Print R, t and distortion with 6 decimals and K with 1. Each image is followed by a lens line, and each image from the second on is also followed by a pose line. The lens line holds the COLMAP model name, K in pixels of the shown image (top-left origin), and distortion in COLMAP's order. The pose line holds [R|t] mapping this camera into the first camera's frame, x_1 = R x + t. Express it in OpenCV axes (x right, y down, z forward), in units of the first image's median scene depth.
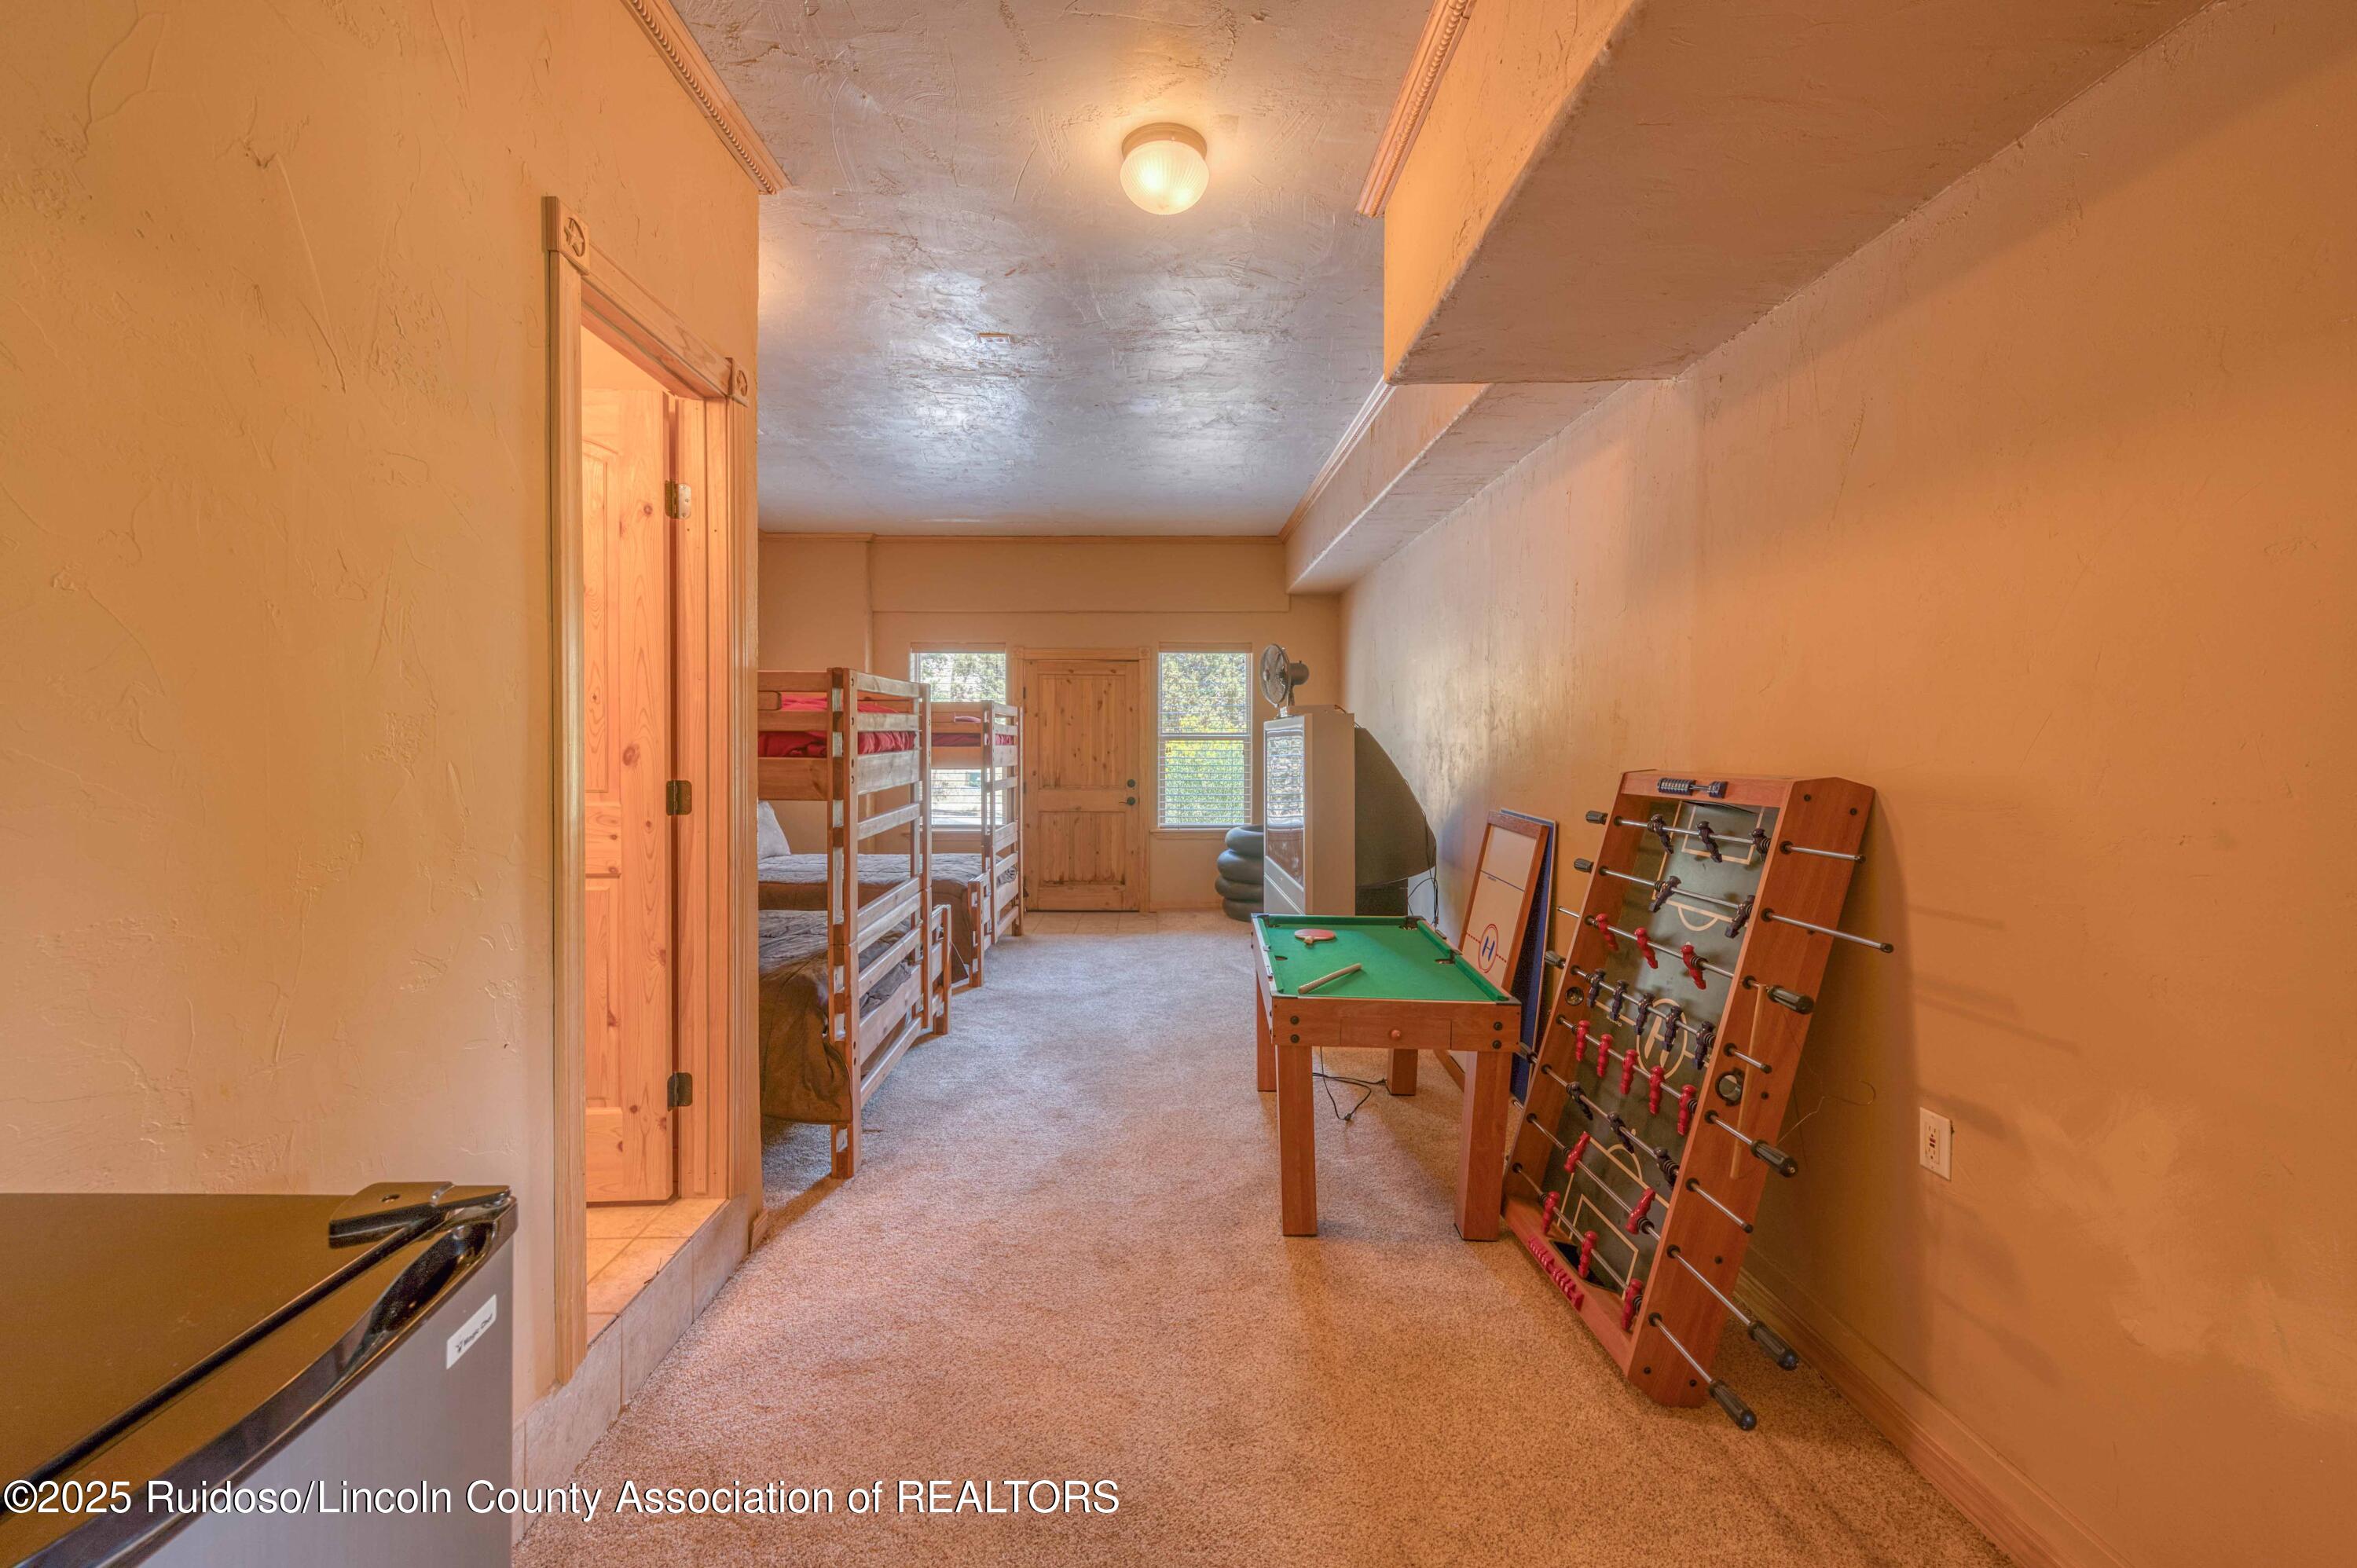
lens RADIAL K [[943.9, 0, 1173.9], [0, 943.9, 762.7], [0, 0, 1]] dist [0.001501, -0.000253]
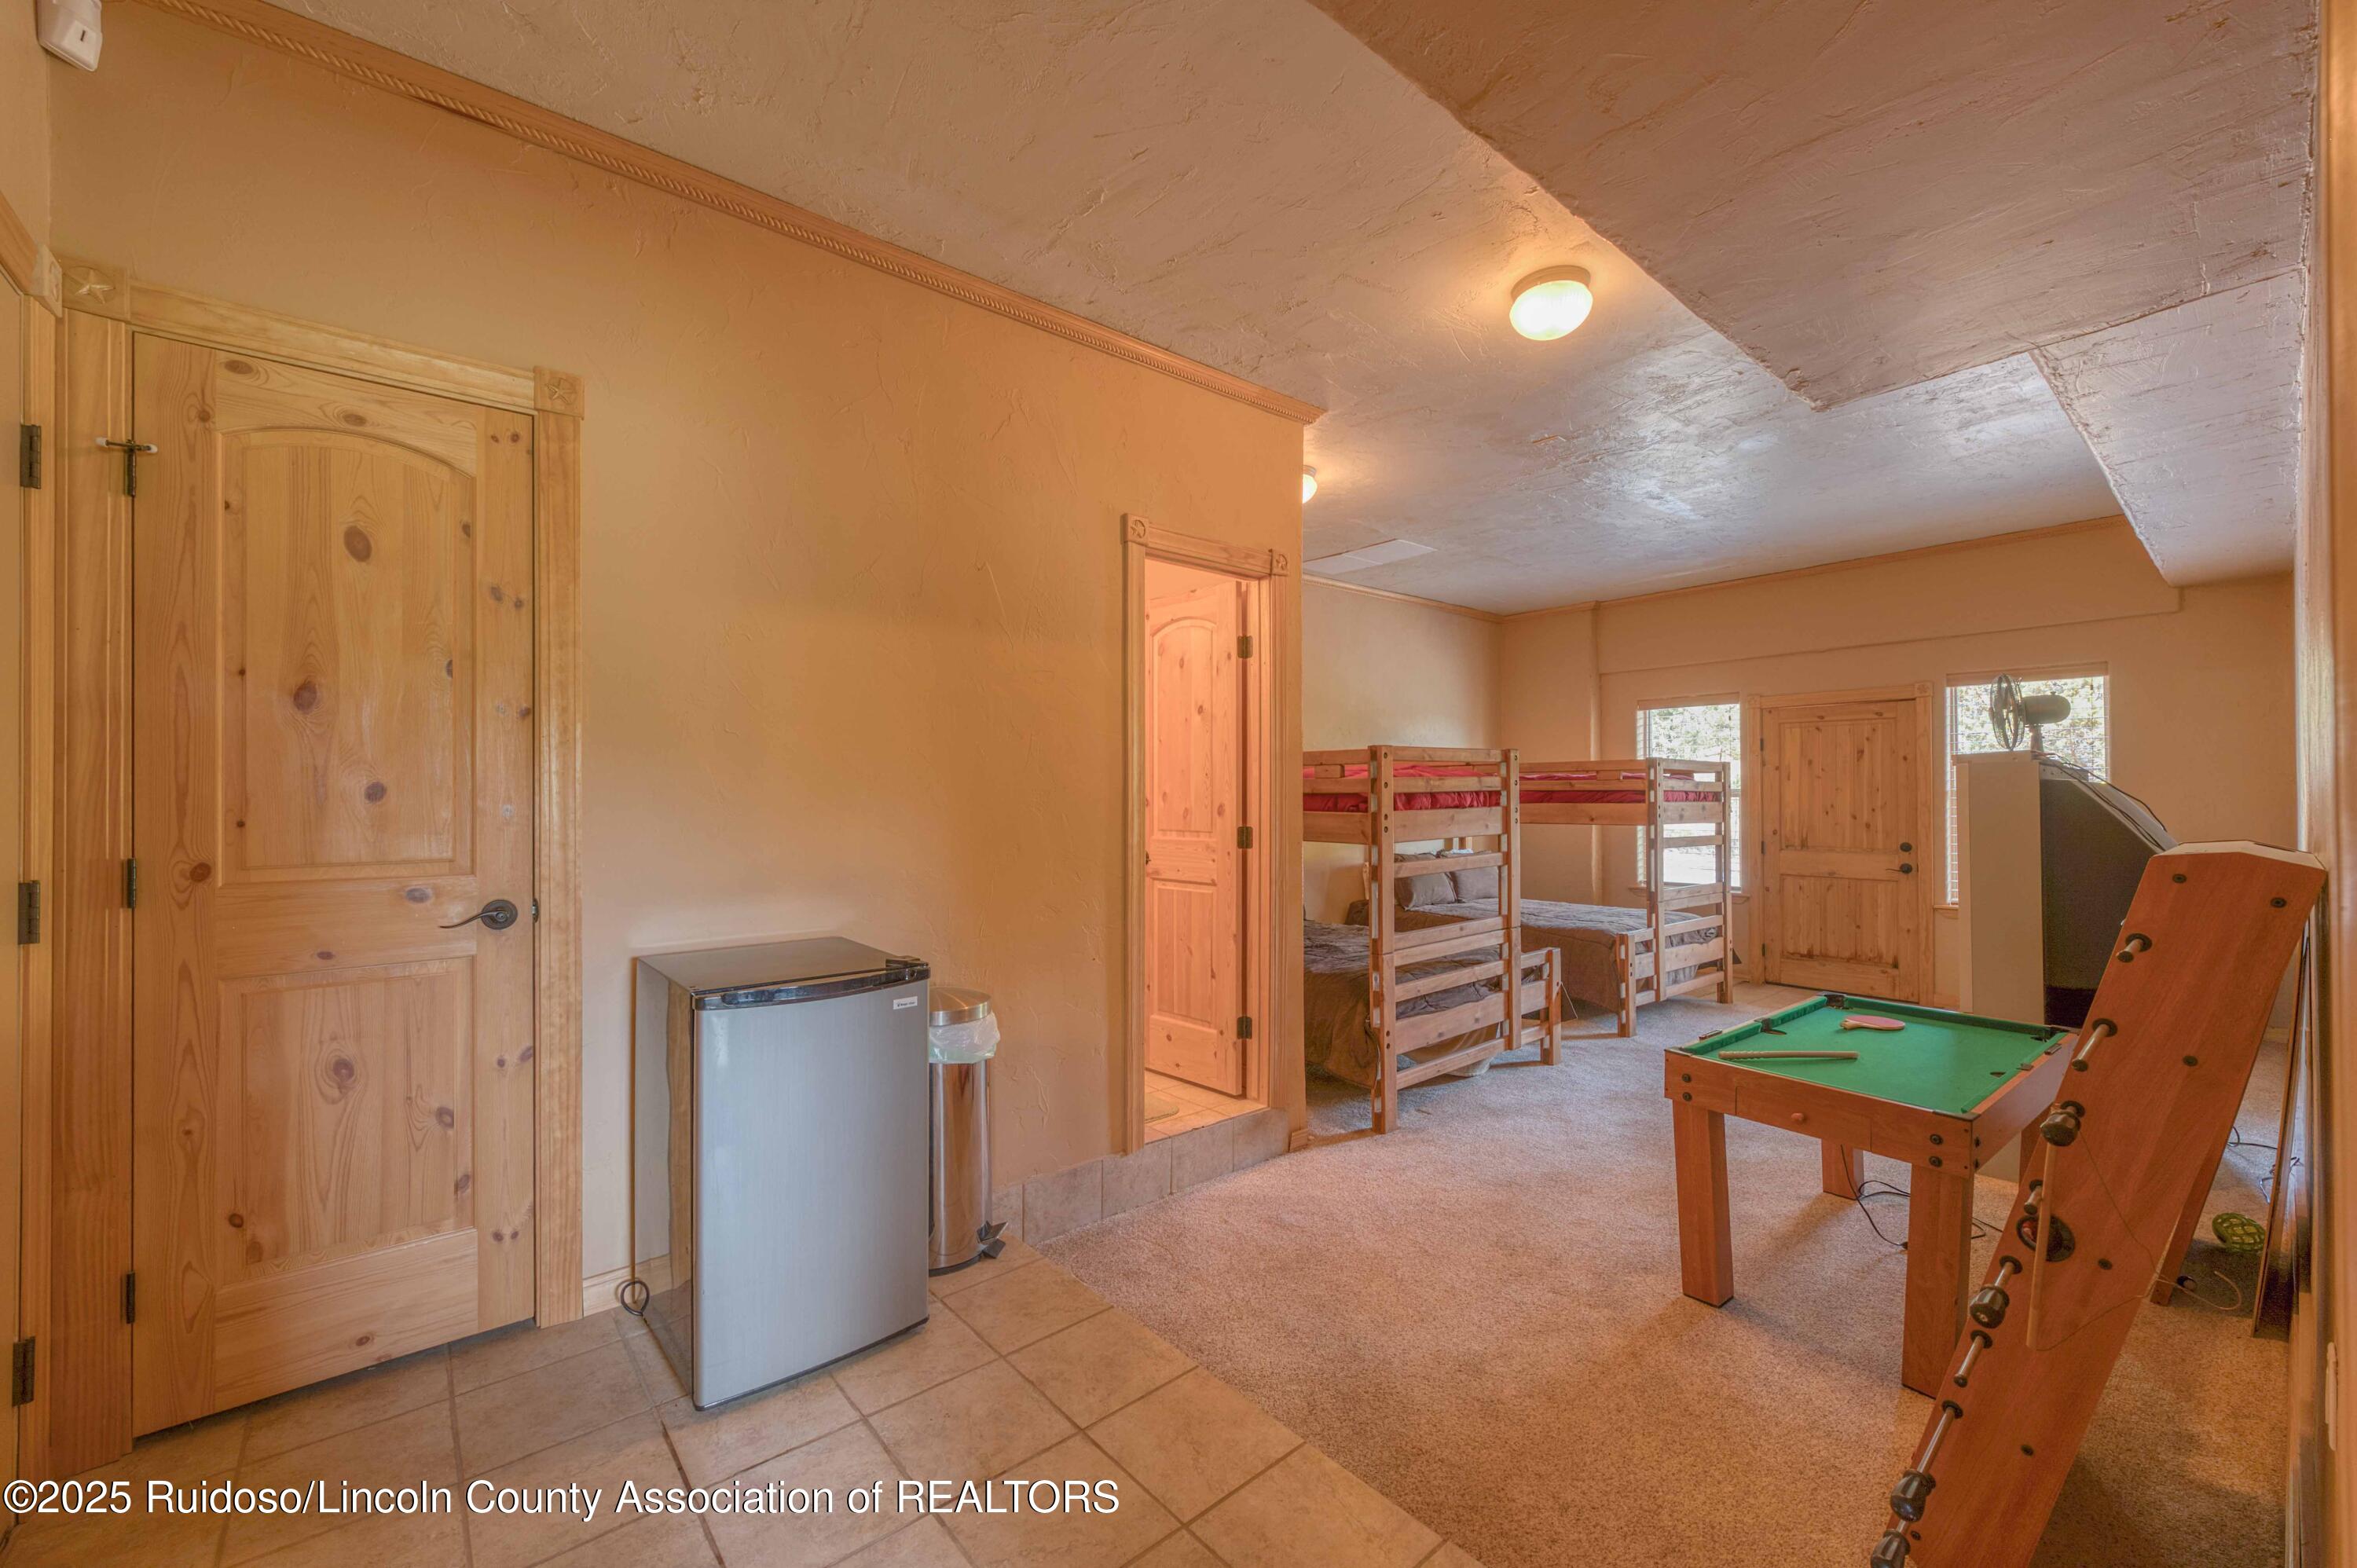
lens RADIAL K [[943.9, 0, 1181.2], [0, 943.9, 793.6], [0, 0, 1]] dist [0.001501, -0.000253]
pose [[0.629075, -0.006990, -0.777313, 0.501802], [-0.012784, 0.999731, -0.019336, -0.003031], [0.777239, 0.022101, 0.628817, -0.048828]]
